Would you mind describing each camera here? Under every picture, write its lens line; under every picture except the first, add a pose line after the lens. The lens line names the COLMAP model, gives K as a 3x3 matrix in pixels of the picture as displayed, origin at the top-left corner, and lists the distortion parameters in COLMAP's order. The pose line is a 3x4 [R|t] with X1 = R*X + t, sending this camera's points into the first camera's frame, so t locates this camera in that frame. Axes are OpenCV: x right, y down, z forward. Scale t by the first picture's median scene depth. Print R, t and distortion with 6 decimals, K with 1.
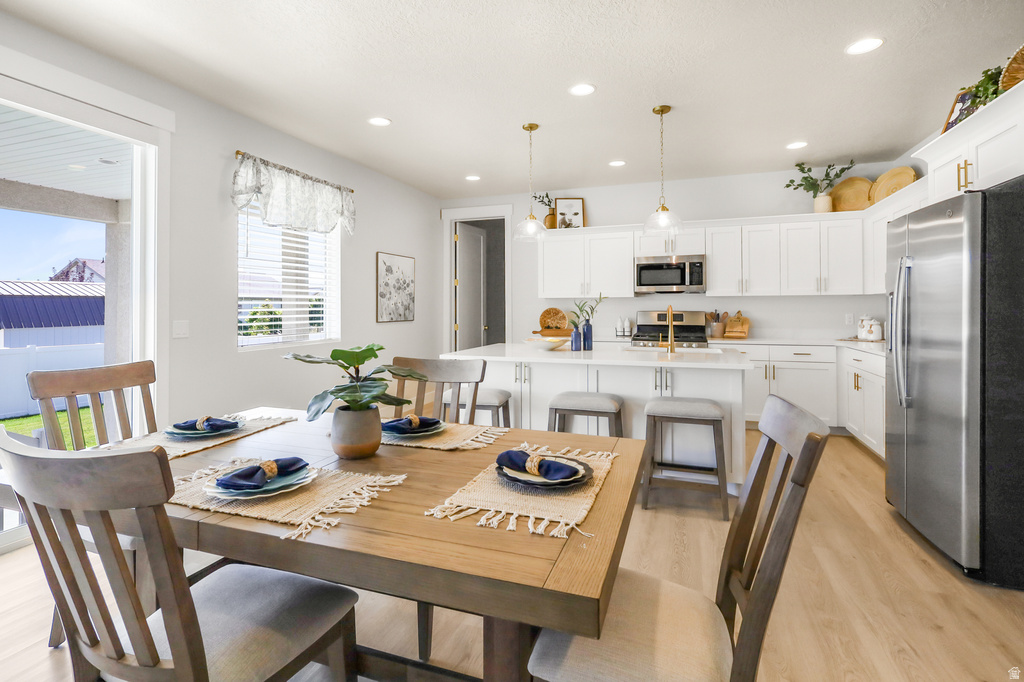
lens RADIAL K [[484.4, 0, 500.8], [0, 484.4, 305.4], [0, 0, 1]] dist [0.000050, -0.000349]
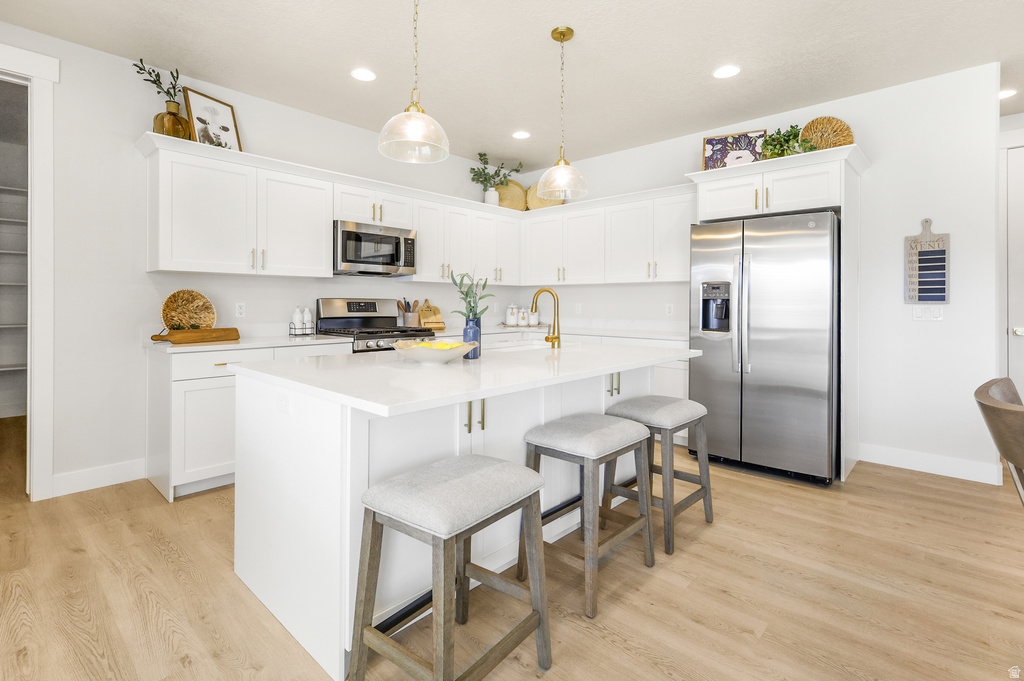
lens RADIAL K [[484.4, 0, 500.8], [0, 484.4, 304.9], [0, 0, 1]] dist [0.000050, -0.000349]
pose [[0.390739, 0.001274, 0.920500, -0.277630], [-0.011381, 0.999929, 0.003448, 0.017192], [-0.920431, -0.011823, 0.390726, 0.524603]]
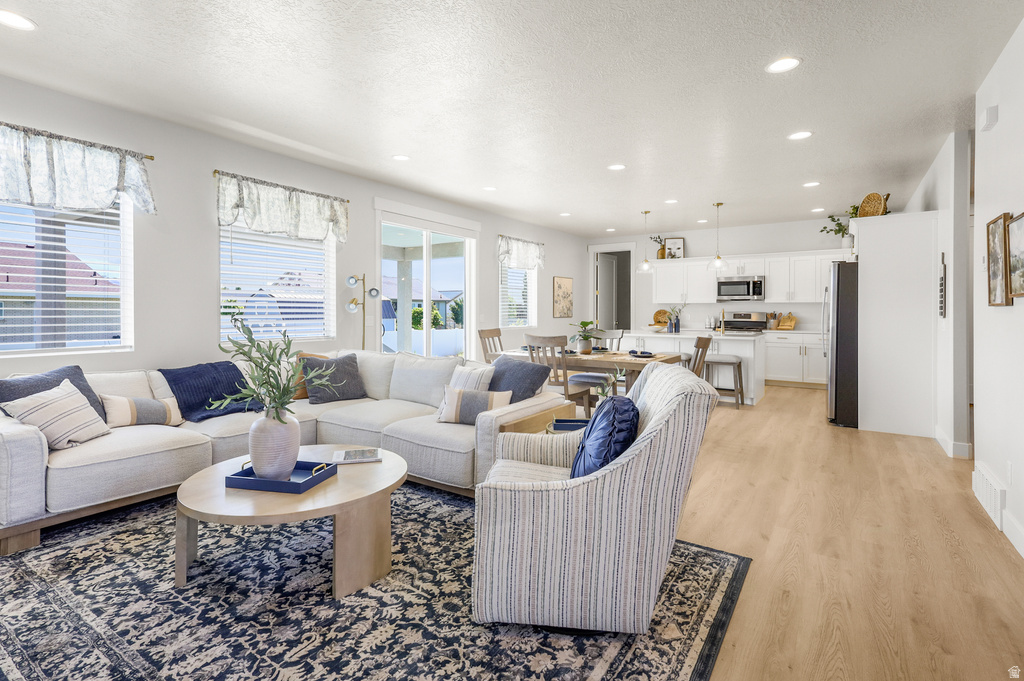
lens RADIAL K [[484.4, 0, 500.8], [0, 484.4, 304.9], [0, 0, 1]] dist [0.000050, -0.000349]
pose [[0.968402, 0.002329, -0.249385, -0.008929], [-0.003061, 0.999992, -0.002550, -0.004819], [0.249377, 0.003232, 0.968401, -0.705064]]
